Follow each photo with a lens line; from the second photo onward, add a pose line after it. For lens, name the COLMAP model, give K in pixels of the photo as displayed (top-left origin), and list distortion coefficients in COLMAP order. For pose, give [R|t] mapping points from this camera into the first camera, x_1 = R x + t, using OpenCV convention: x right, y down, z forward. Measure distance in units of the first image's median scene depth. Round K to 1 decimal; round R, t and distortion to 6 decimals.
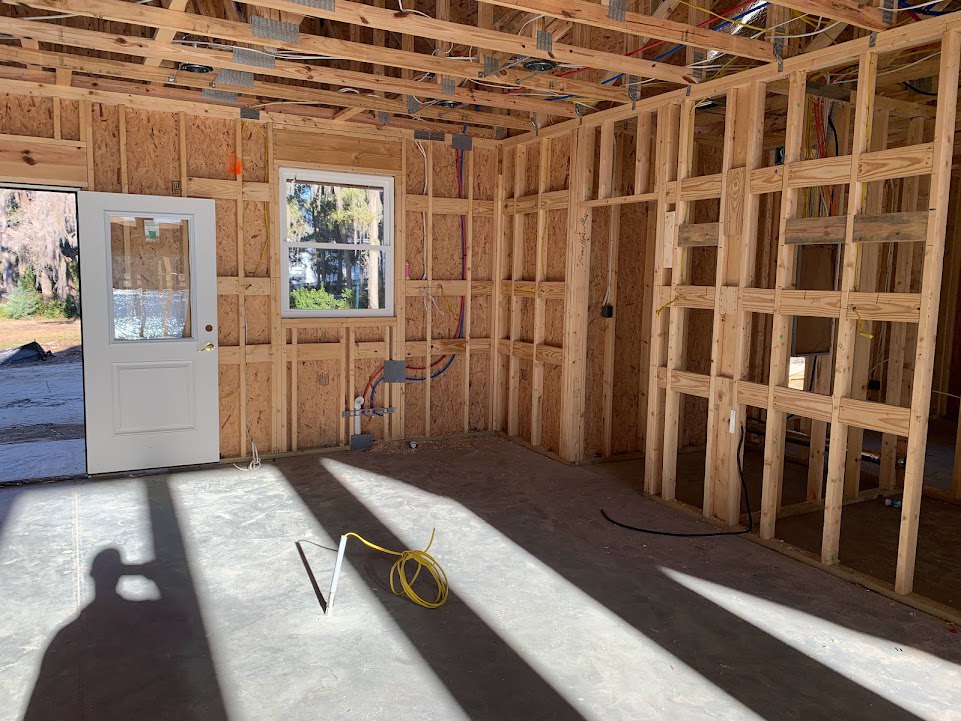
lens RADIAL K [[727.4, 0, 480.5], [0, 727.4, 360.5], [0, 0, 1]] dist [0.047816, -0.108234]
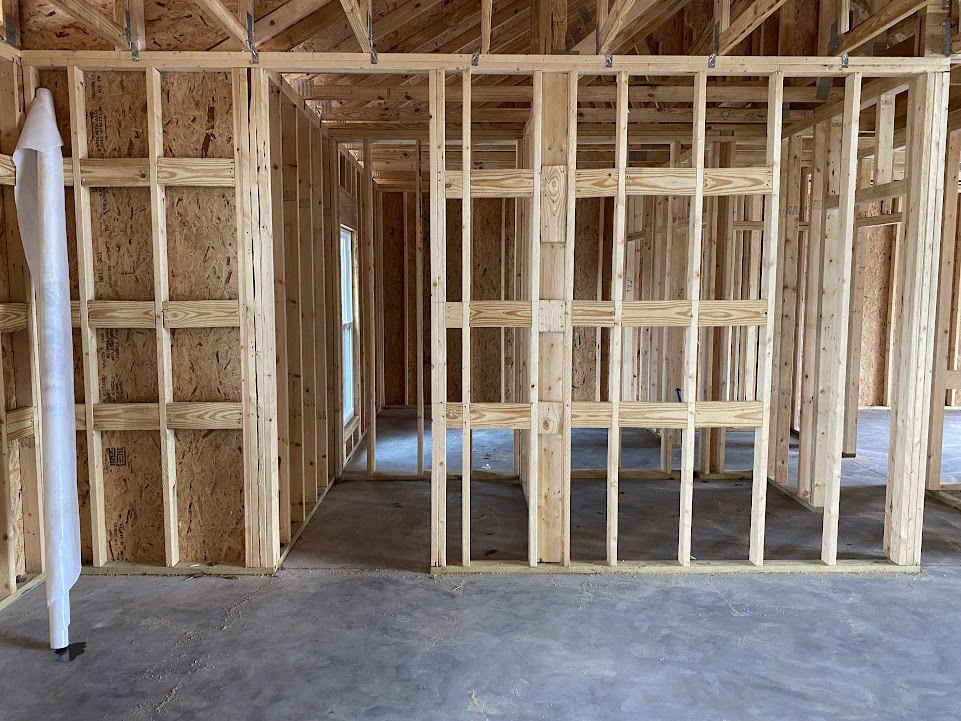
lens RADIAL K [[663.9, 0, 460.2], [0, 663.9, 347.9], [0, 0, 1]] dist [0.040530, -0.049068]
pose [[0.471658, -0.096399, 0.876496, -0.461921], [0.113784, 0.992350, 0.047911, -0.103882], [-0.874409, 0.077134, 0.479018, 0.788774]]
